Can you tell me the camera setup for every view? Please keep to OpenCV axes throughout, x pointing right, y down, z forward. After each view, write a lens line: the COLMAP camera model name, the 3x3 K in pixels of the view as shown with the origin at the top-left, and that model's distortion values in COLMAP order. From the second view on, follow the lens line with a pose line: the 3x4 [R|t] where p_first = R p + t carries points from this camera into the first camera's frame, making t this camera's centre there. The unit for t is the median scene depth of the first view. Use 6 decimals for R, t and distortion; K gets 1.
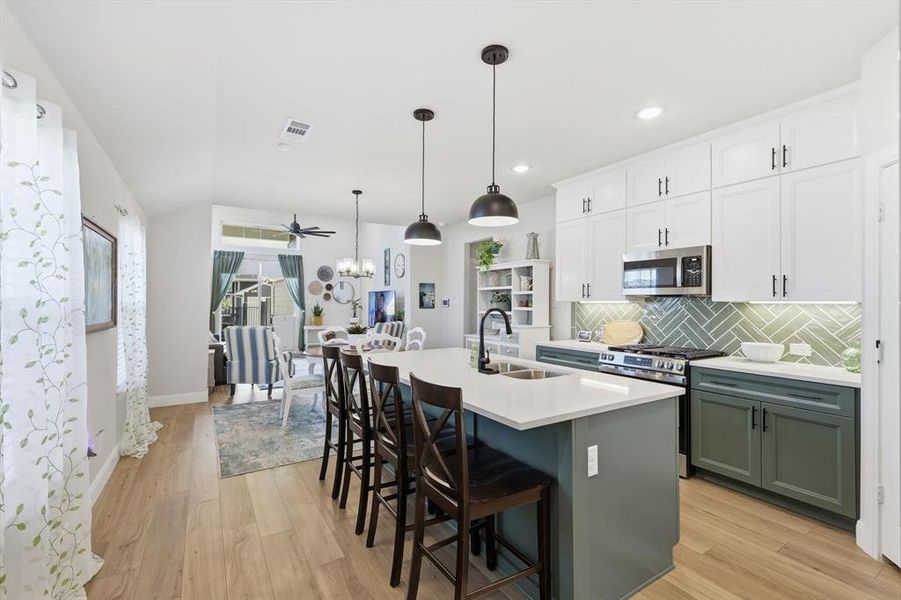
lens RADIAL K [[397.0, 0, 447.6], [0, 397.0, 296.6], [0, 0, 1]] dist [0.002685, 0.000918]
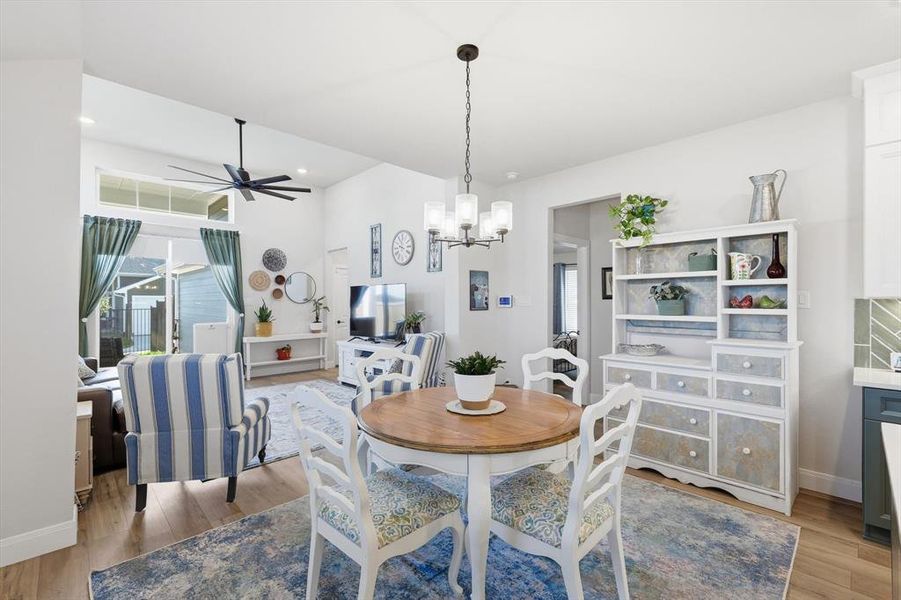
lens RADIAL K [[397.0, 0, 451.8], [0, 397.0, 300.5], [0, 0, 1]] dist [0.002685, 0.000918]
pose [[0.976165, -0.005210, 0.216969, -0.286812], [0.002244, 0.999901, 0.013913, 0.006082], [-0.217020, -0.013095, 0.976079, 0.474002]]
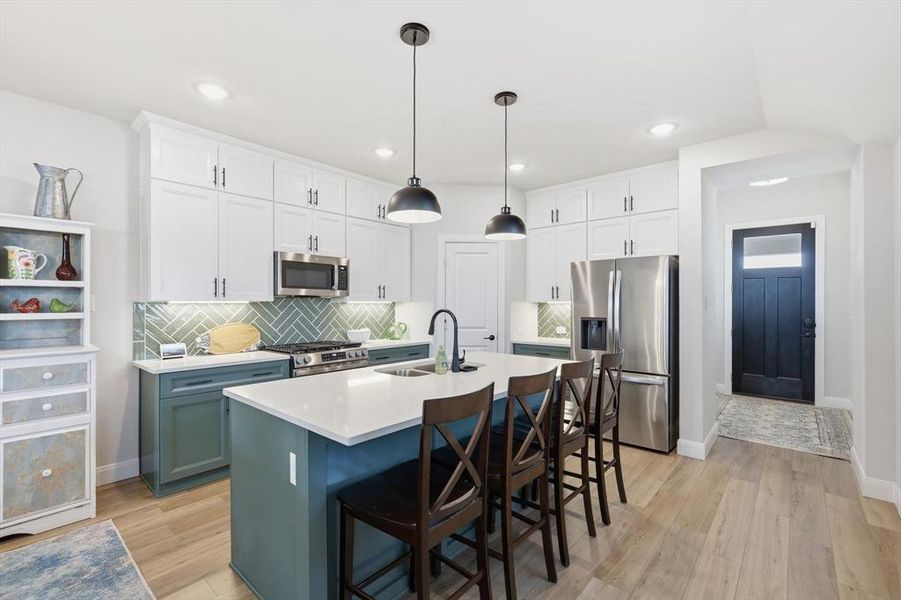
lens RADIAL K [[397.0, 0, 458.1], [0, 397.0, 299.6], [0, 0, 1]] dist [0.002685, 0.000918]
pose [[-0.307547, 0.003821, 0.951525, -0.373156], [-0.015322, 0.999842, -0.008967, 0.005950], [-0.951409, -0.017337, -0.307440, 0.568435]]
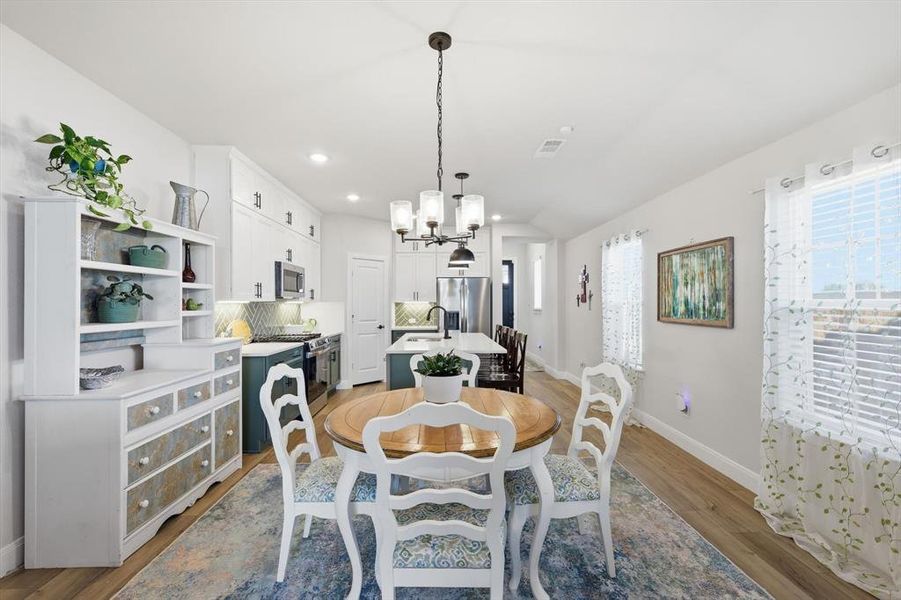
lens RADIAL K [[397.0, 0, 453.8], [0, 397.0, 300.9], [0, 0, 1]] dist [0.002685, 0.000918]
pose [[-0.872244, 0.003816, 0.489056, -0.373748], [-0.005859, 0.999816, -0.018251, 0.018528], [-0.489036, -0.018785, -0.872061, 1.140111]]
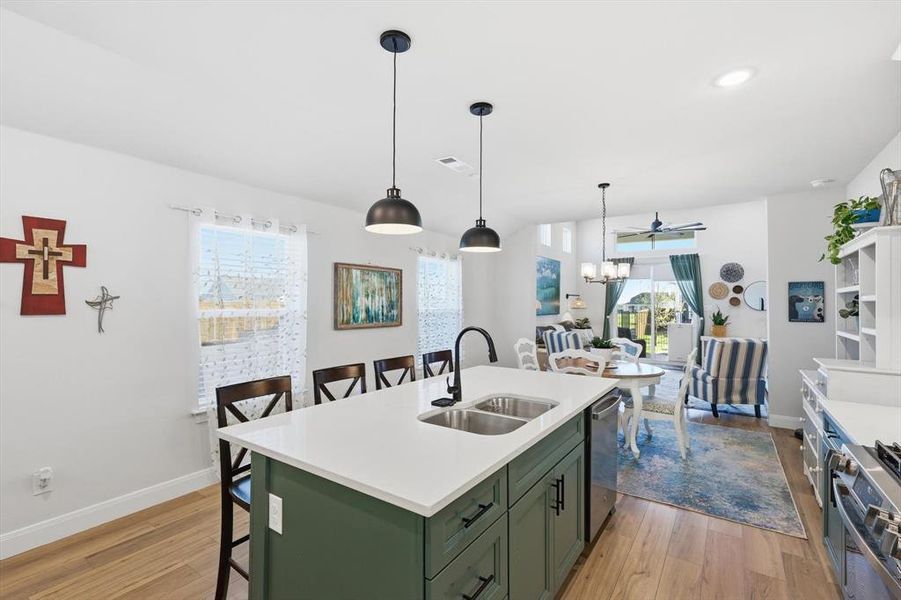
lens RADIAL K [[397.0, 0, 454.2], [0, 397.0, 299.7], [0, 0, 1]] dist [0.002685, 0.000918]
pose [[0.404772, -0.006192, -0.914397, 0.367152], [0.007299, 0.999967, -0.003541, -0.008705], [0.914389, -0.005241, 0.404804, 0.288119]]
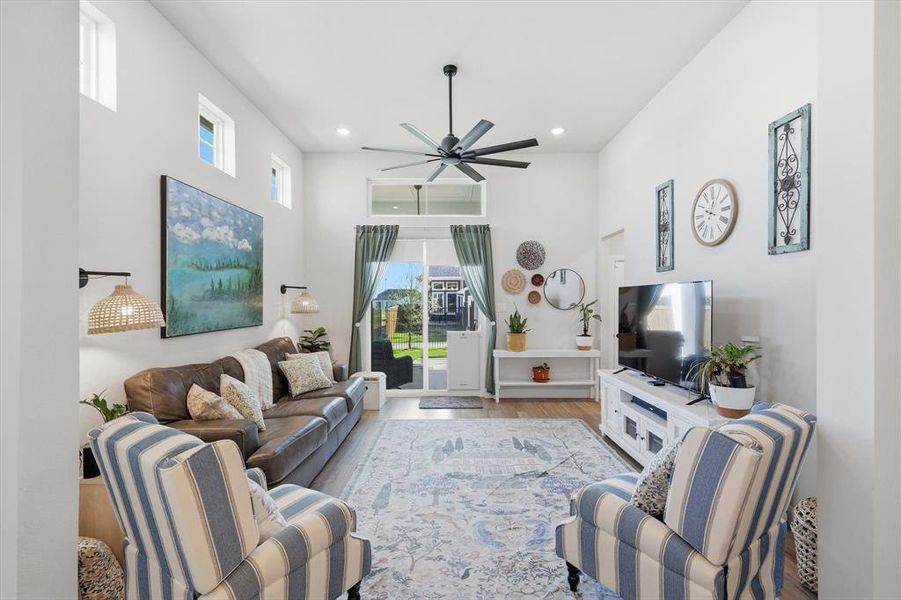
lens RADIAL K [[397.0, 0, 451.2], [0, 397.0, 302.5], [0, 0, 1]] dist [0.002685, 0.000918]
pose [[0.851106, 0.000102, -0.524993, -0.204319], [0.011769, 0.999745, 0.019275, -0.008793], [0.524861, -0.022584, 0.850888, 0.859292]]
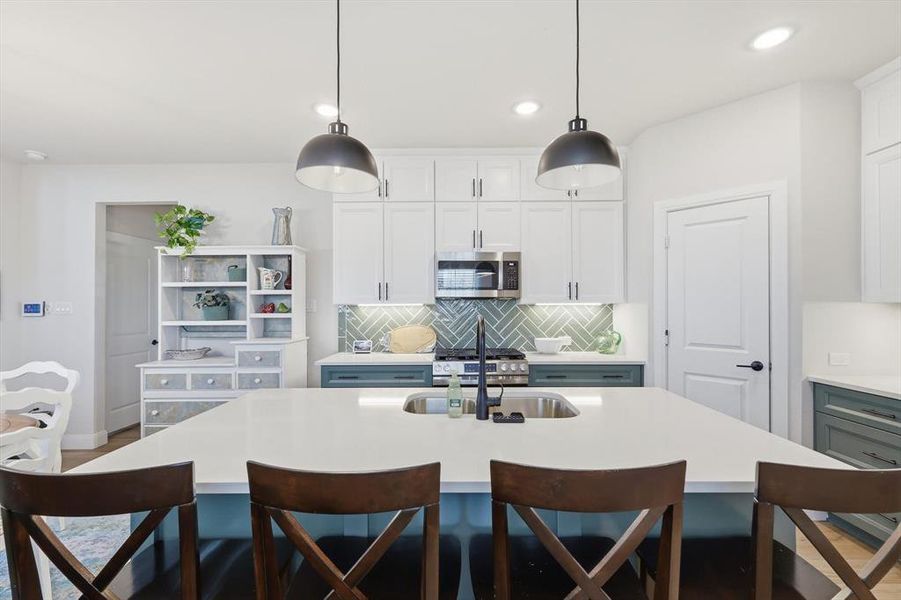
lens RADIAL K [[397.0, 0, 455.4], [0, 397.0, 301.4], [0, 0, 1]] dist [0.002685, 0.000918]
pose [[0.528148, 0.001963, 0.849150, -0.194029], [-0.005522, 0.999984, 0.001123, 0.003054], [-0.849135, -0.005282, 0.528150, 0.311579]]
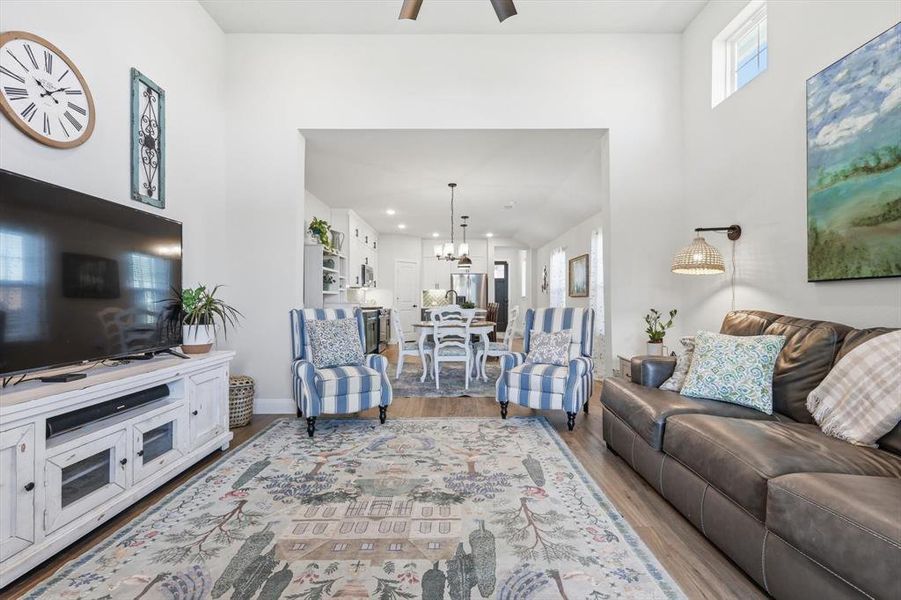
lens RADIAL K [[397.0, 0, 455.0], [0, 397.0, 301.0], [0, 0, 1]] dist [0.002685, 0.000918]
pose [[-0.854770, -0.000926, 0.519006, -0.692888], [-0.007845, 0.999907, -0.011136, 0.070199], [-0.518947, -0.013591, -0.854698, 1.652046]]
